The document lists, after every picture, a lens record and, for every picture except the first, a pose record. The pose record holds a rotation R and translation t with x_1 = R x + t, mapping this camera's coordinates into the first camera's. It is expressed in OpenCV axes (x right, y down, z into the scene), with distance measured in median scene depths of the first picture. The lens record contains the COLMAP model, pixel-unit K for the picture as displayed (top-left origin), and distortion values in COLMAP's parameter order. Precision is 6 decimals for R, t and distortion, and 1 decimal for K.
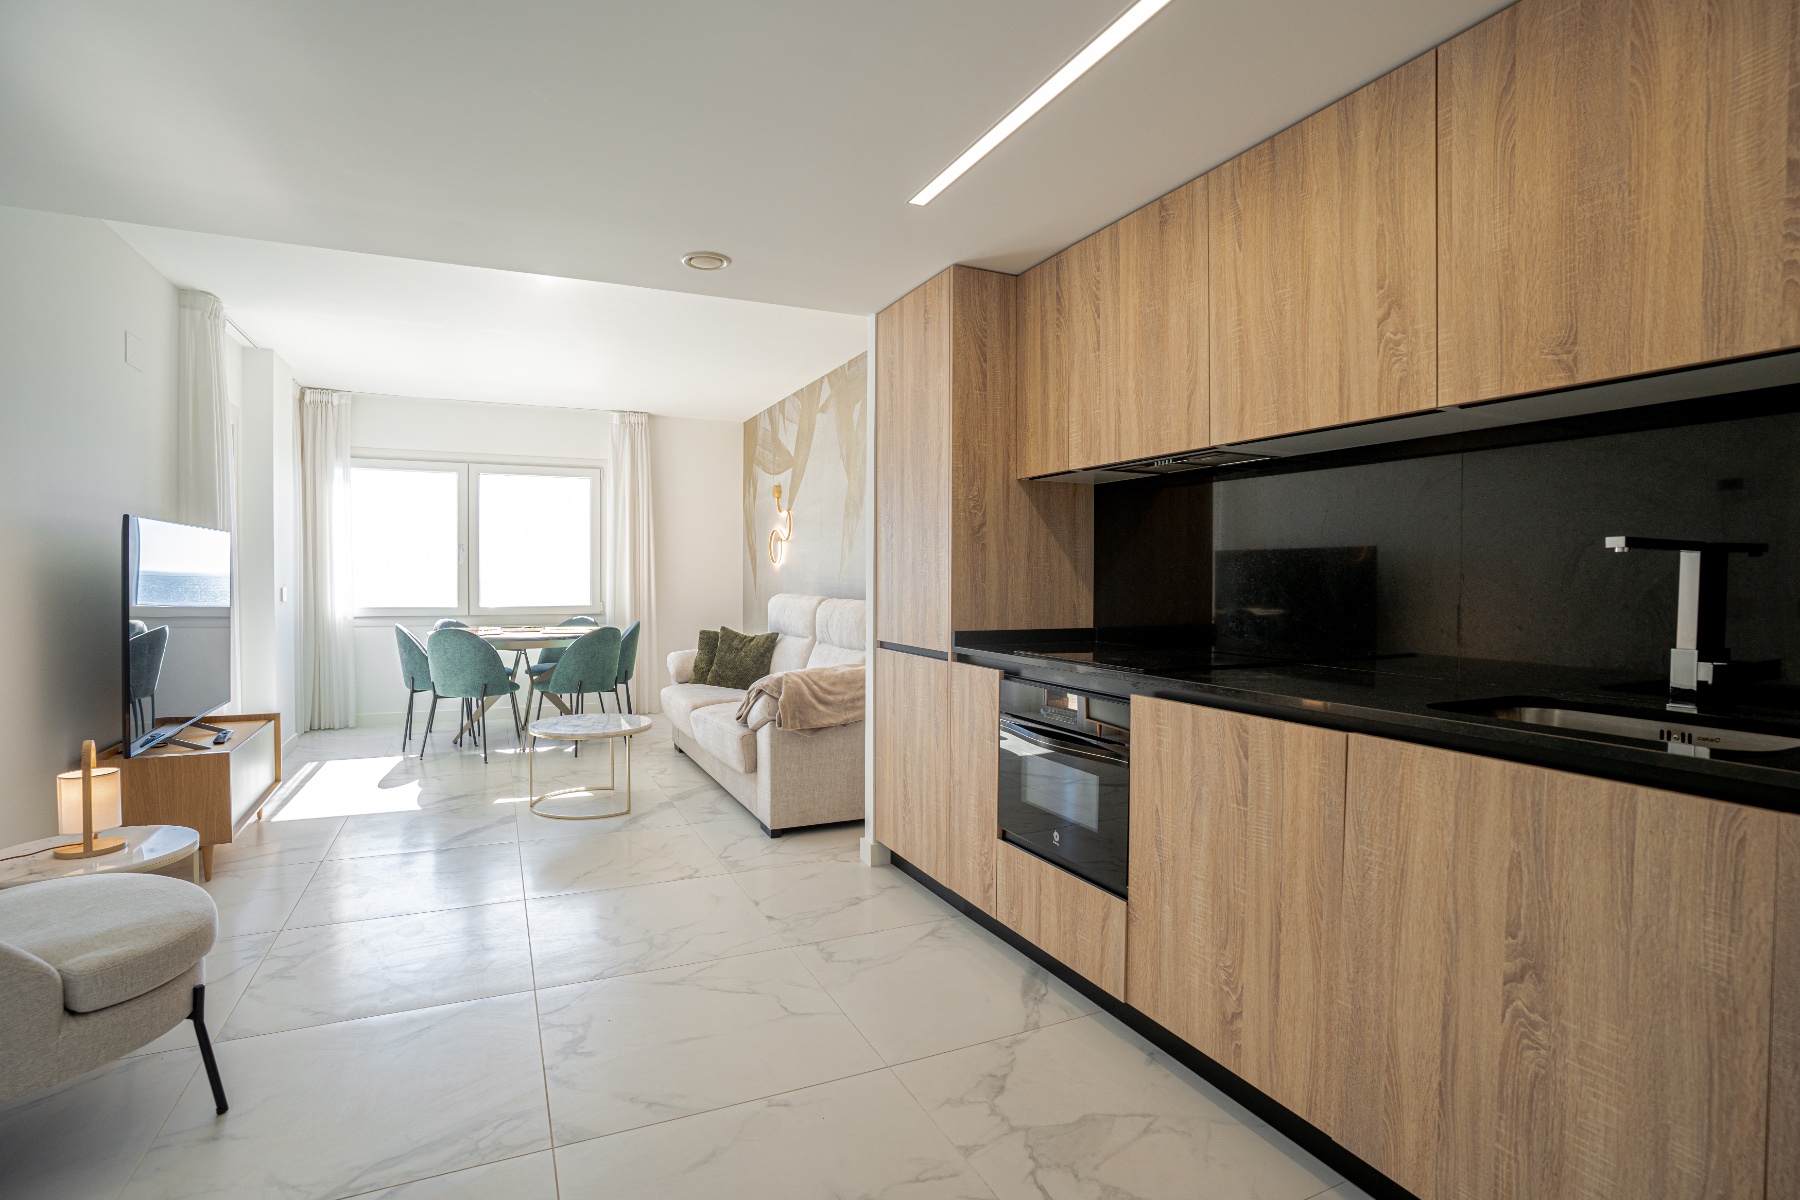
lens RADIAL K [[891.7, 0, 900.0], [0, 891.7, 600.0], [0, 0, 1]] dist [-0.078566, 0.033554]
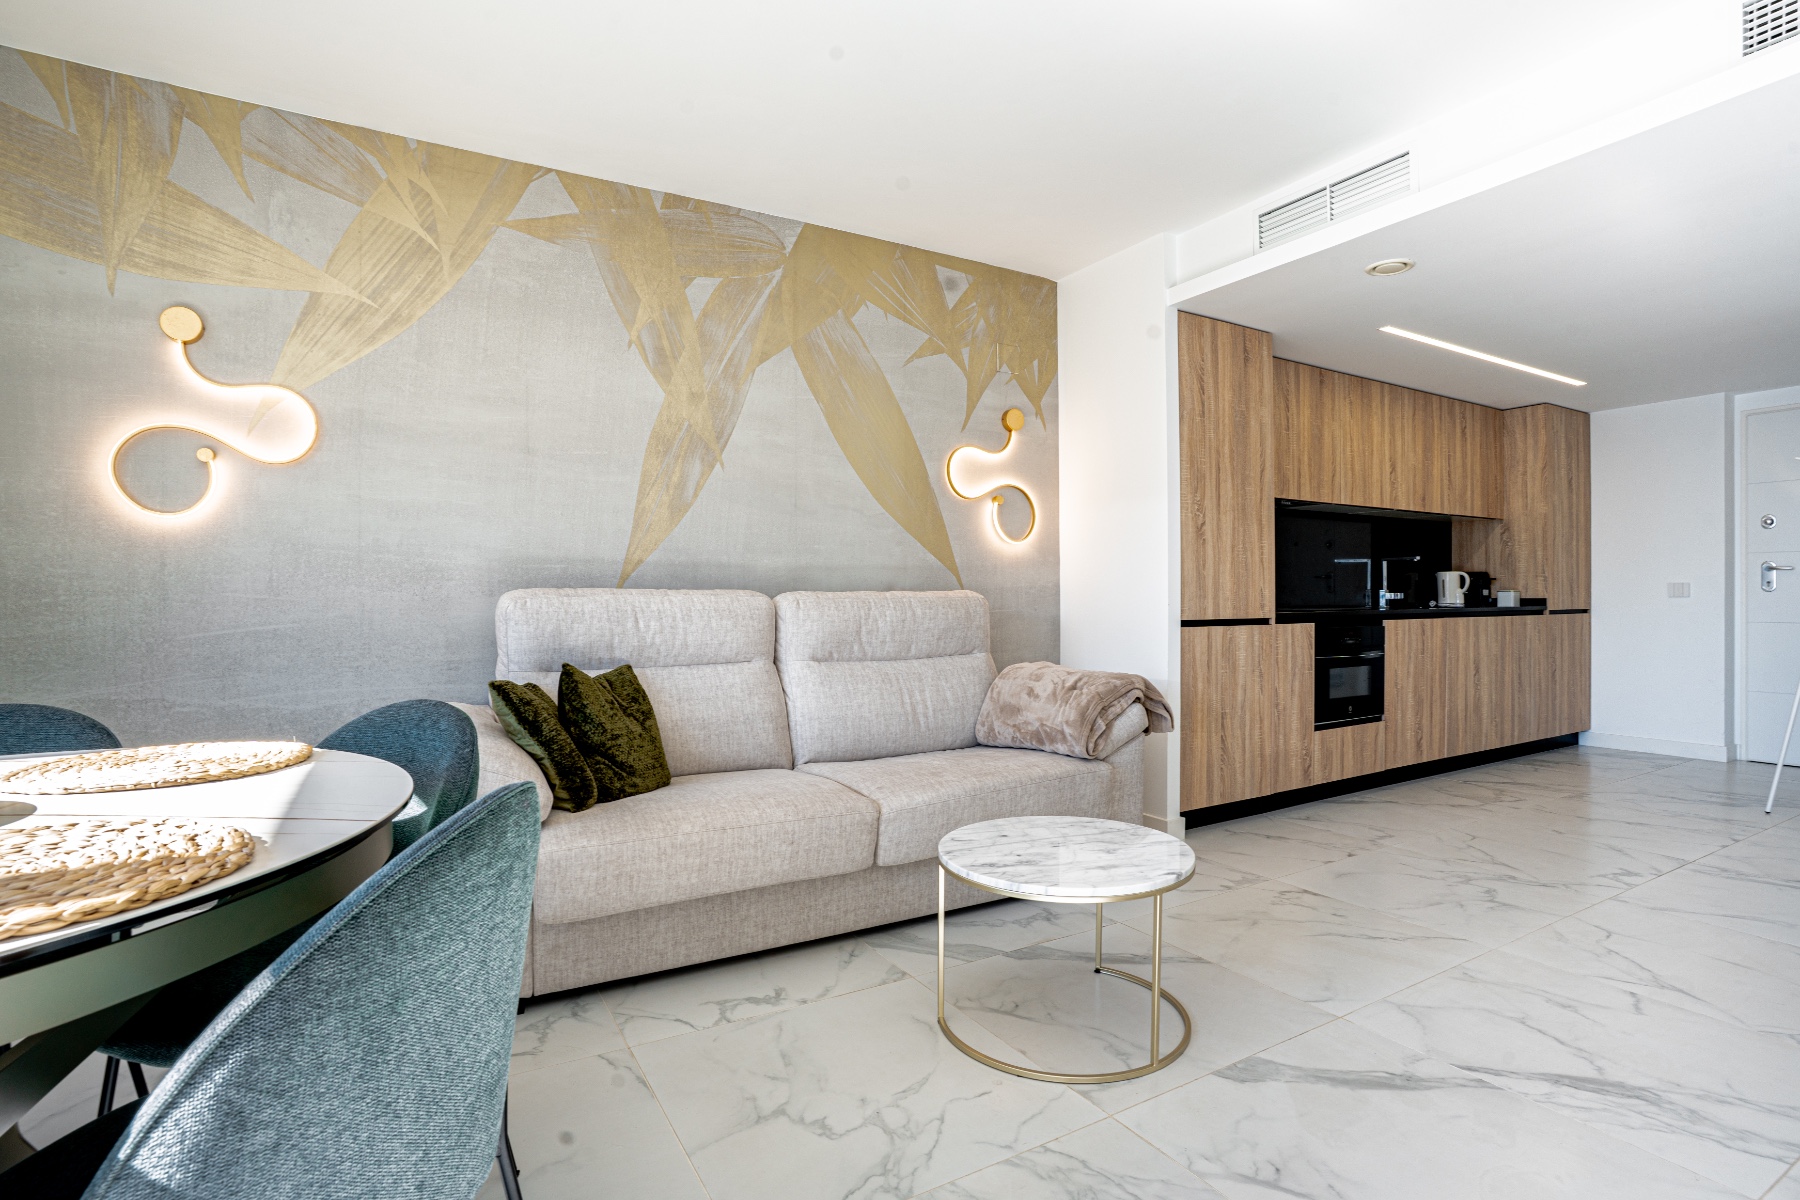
lens RADIAL K [[891.7, 0, 900.0], [0, 891.7, 600.0], [0, 0, 1]] dist [-0.078566, 0.033554]
pose [[-0.102286, -0.008201, 0.994721, -1.249717], [0.032344, 0.999410, 0.011565, -0.001714], [-0.994229, 0.033357, -0.101961, 1.744525]]
